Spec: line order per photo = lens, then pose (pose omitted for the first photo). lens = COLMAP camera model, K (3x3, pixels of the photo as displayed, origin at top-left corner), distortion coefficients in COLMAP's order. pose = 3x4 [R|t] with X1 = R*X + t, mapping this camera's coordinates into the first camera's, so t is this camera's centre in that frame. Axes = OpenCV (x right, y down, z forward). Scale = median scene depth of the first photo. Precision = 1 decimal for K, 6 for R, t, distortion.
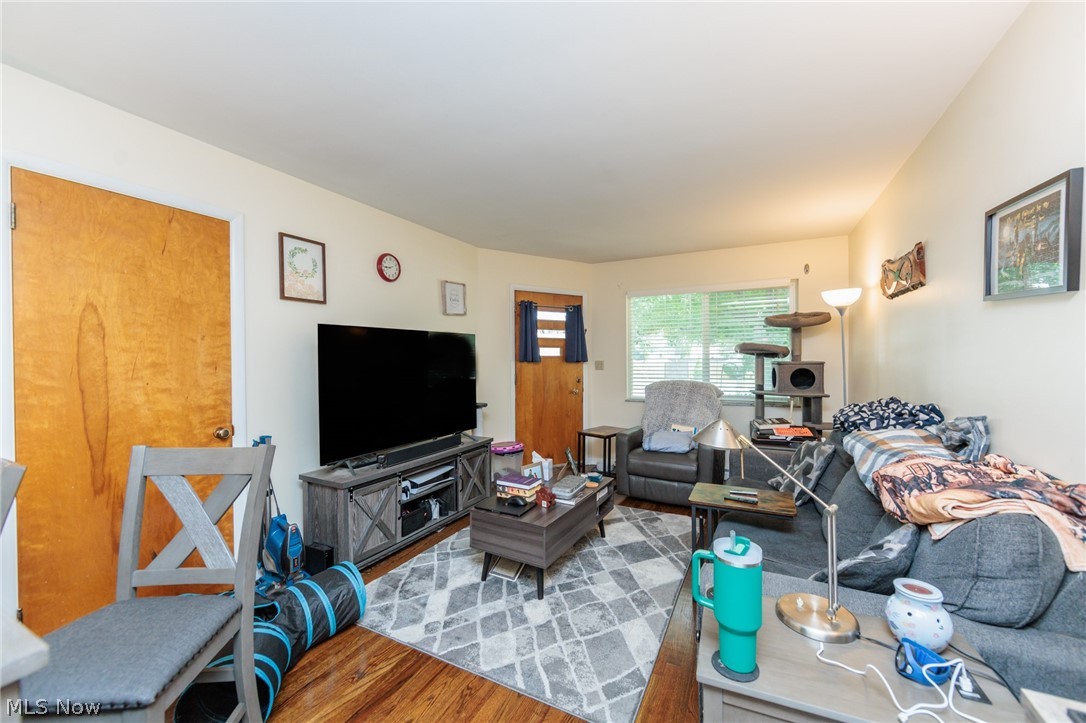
lens RADIAL K [[423.9, 0, 545.5], [0, 423.9, 359.9], [0, 0, 1]] dist [-0.007803, 0.000750]
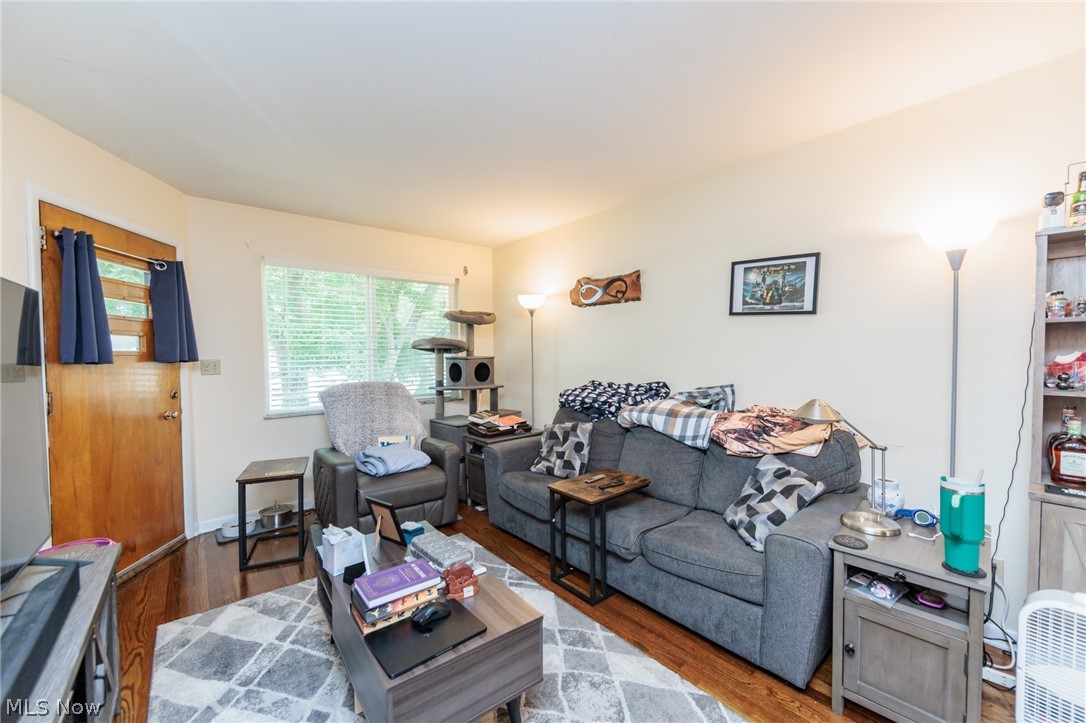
lens RADIAL K [[423.9, 0, 544.9], [0, 423.9, 361.1], [0, 0, 1]] dist [-0.007803, 0.000750]
pose [[0.386989, -0.019447, 0.921879, -0.311645], [0.015165, 0.999777, 0.014724, 0.002314], [-0.921960, 0.008282, 0.387197, 0.406203]]
